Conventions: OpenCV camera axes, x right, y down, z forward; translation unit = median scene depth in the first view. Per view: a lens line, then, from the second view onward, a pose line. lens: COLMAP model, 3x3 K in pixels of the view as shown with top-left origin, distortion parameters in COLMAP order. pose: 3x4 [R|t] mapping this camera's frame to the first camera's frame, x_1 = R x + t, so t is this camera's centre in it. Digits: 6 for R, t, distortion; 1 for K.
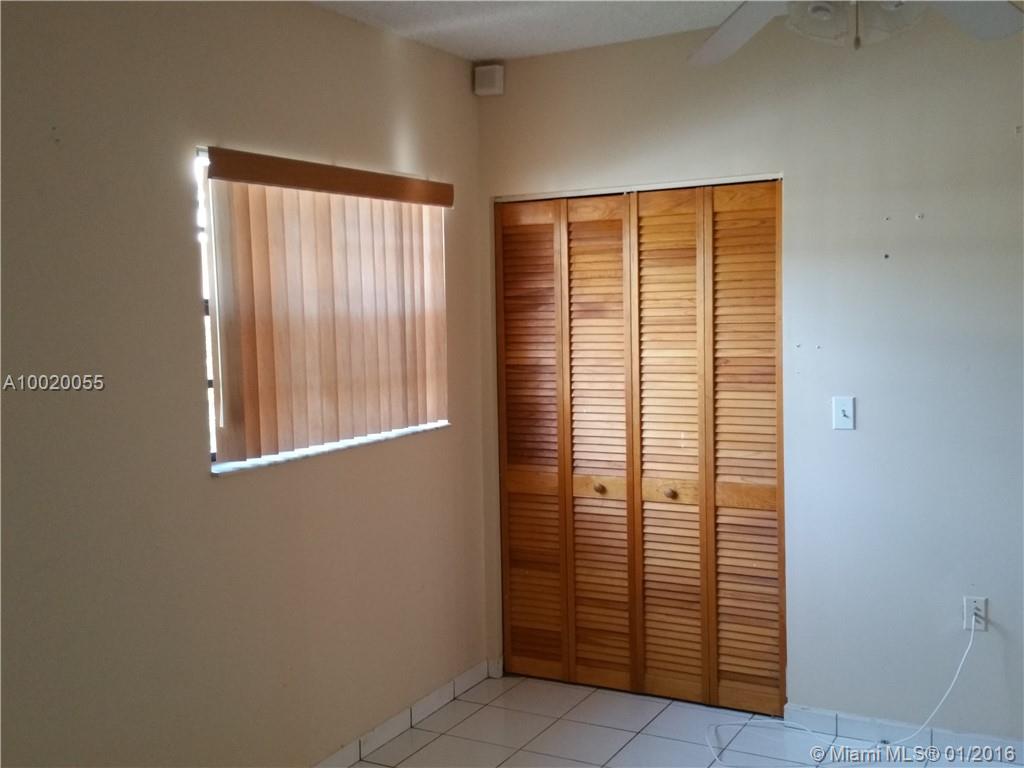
lens RADIAL K [[1101.6, 0, 499.0], [0, 1101.6, 402.1], [0, 0, 1]] dist [0.151436, -0.335150]
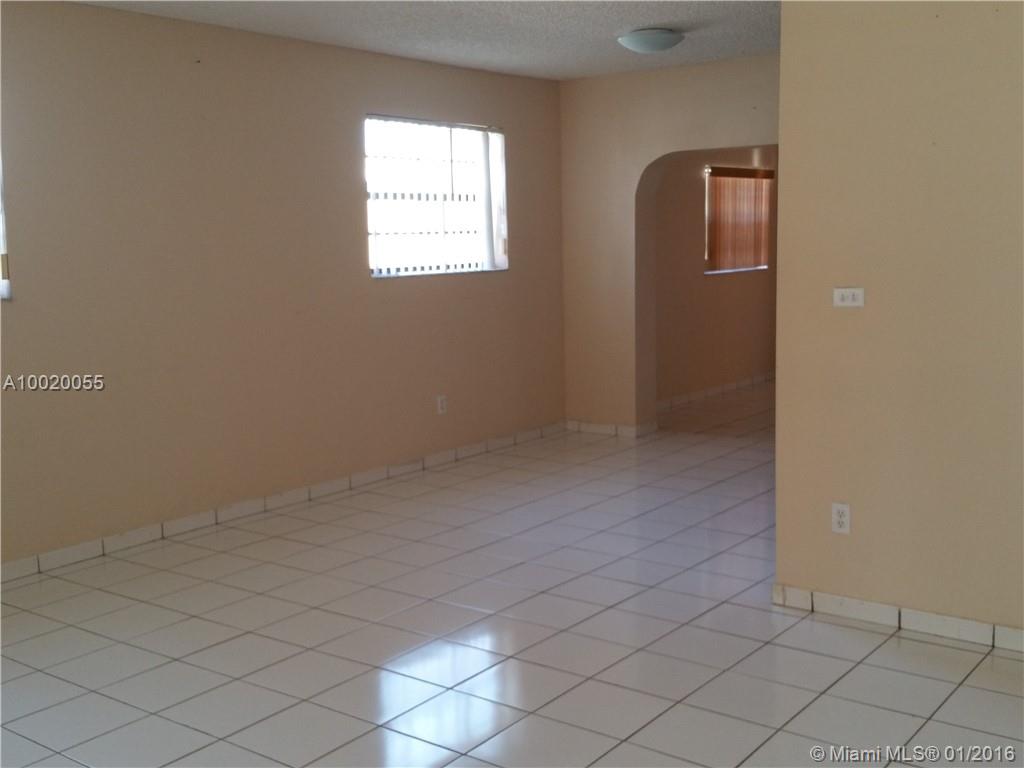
lens RADIAL K [[1105.9, 0, 511.4], [0, 1105.9, 404.8], [0, 0, 1]] dist [0.155376, -0.355580]
pose [[0.991355, 0.025698, -0.128668, -0.292473], [-0.016945, 0.997496, 0.068669, 0.168445], [0.130111, -0.065895, 0.989307, -1.616722]]
